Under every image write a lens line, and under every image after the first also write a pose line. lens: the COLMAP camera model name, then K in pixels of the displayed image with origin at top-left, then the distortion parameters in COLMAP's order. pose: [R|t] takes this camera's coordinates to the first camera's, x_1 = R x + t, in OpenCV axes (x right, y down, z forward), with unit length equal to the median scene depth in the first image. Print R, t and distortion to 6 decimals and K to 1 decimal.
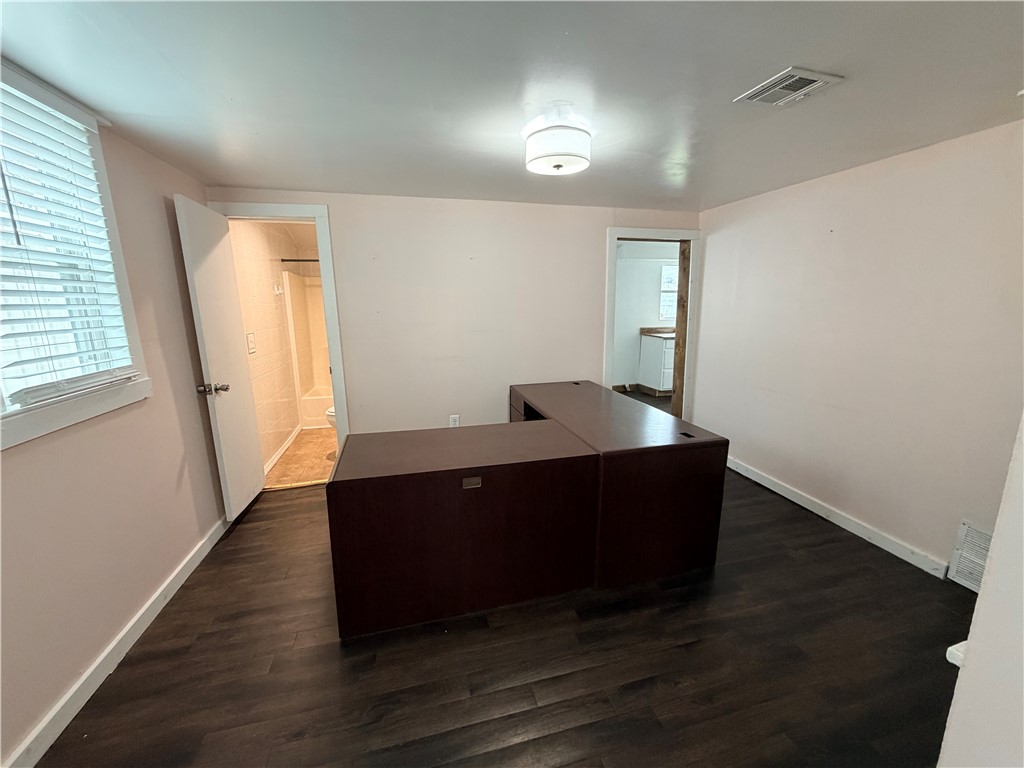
lens RADIAL K [[408.0, 0, 511.1], [0, 408.0, 383.9], [0, 0, 1]] dist [-0.000713, -0.000143]
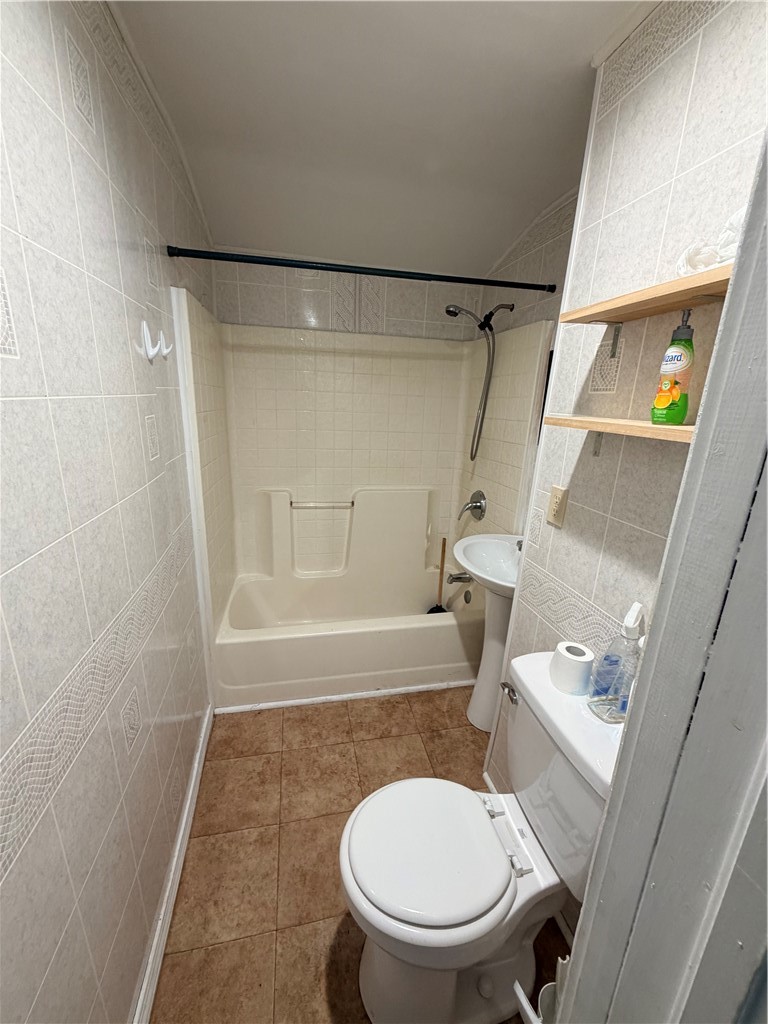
lens RADIAL K [[408.0, 0, 381.9], [0, 408.0, 513.0], [0, 0, 1]] dist [-0.000713, -0.000143]
pose [[0.997710, 0.060392, -0.030468, -0.369678], [-0.057427, 0.994262, 0.090248, -0.136420], [0.035743, -0.088291, 0.995453, 0.664545]]
